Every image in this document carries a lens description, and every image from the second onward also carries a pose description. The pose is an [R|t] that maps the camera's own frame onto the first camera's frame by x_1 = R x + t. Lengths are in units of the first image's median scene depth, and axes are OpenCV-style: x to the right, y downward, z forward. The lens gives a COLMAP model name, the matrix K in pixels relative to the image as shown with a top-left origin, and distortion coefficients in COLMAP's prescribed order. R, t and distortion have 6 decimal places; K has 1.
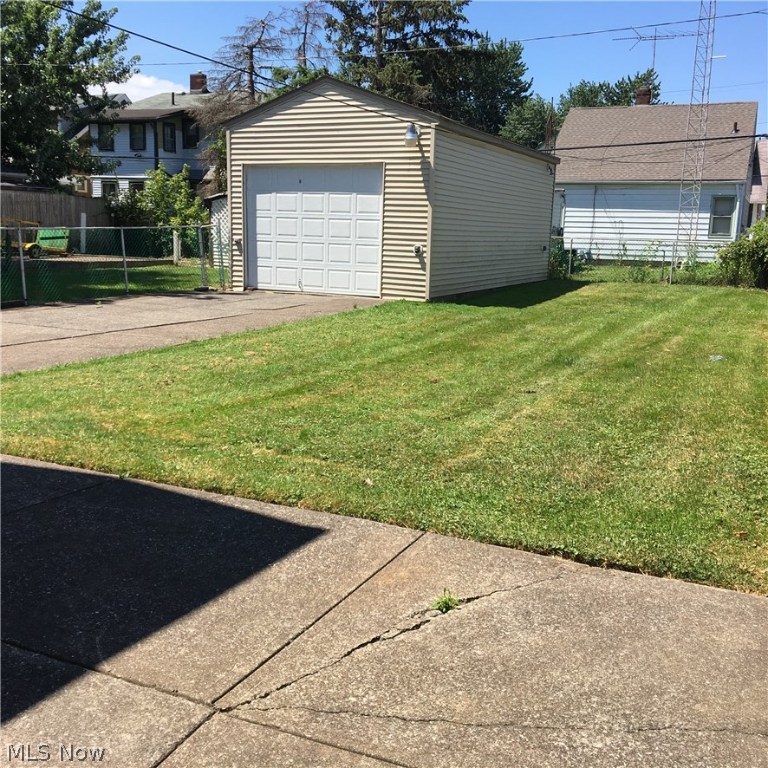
lens RADIAL K [[863.0, 0, 384.0], [0, 863.0, 384.0], [0, 0, 1]] dist [0.130177, -0.271498]
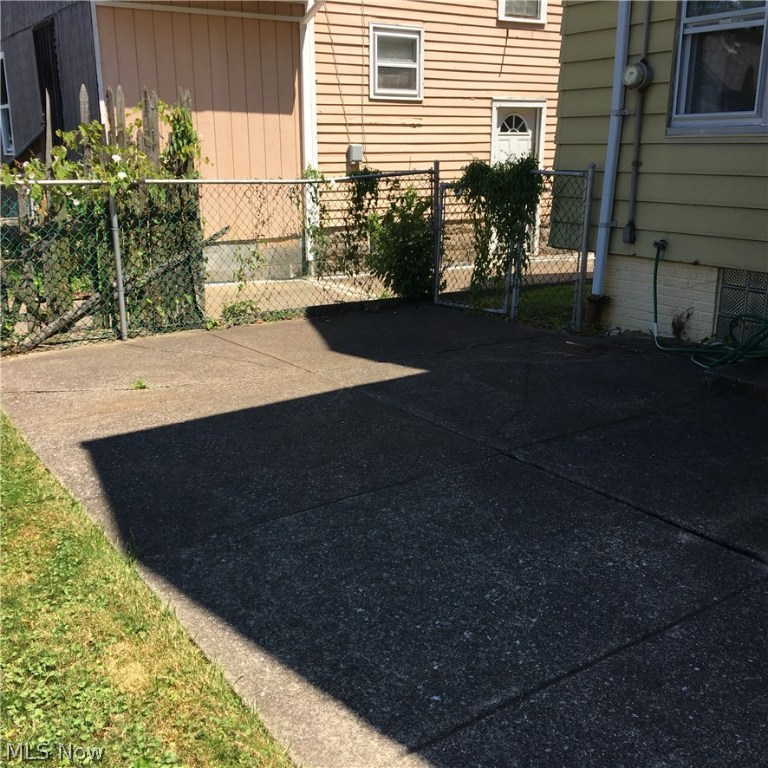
lens RADIAL K [[863.0, 0, 384.0], [0, 863.0, 384.0], [0, 0, 1]] dist [0.130177, -0.271498]
pose [[-0.851195, -0.156558, 0.500956, -0.548215], [0.076390, 0.907357, 0.413362, -0.187257], [-0.519260, 0.390120, -0.760378, 0.974874]]
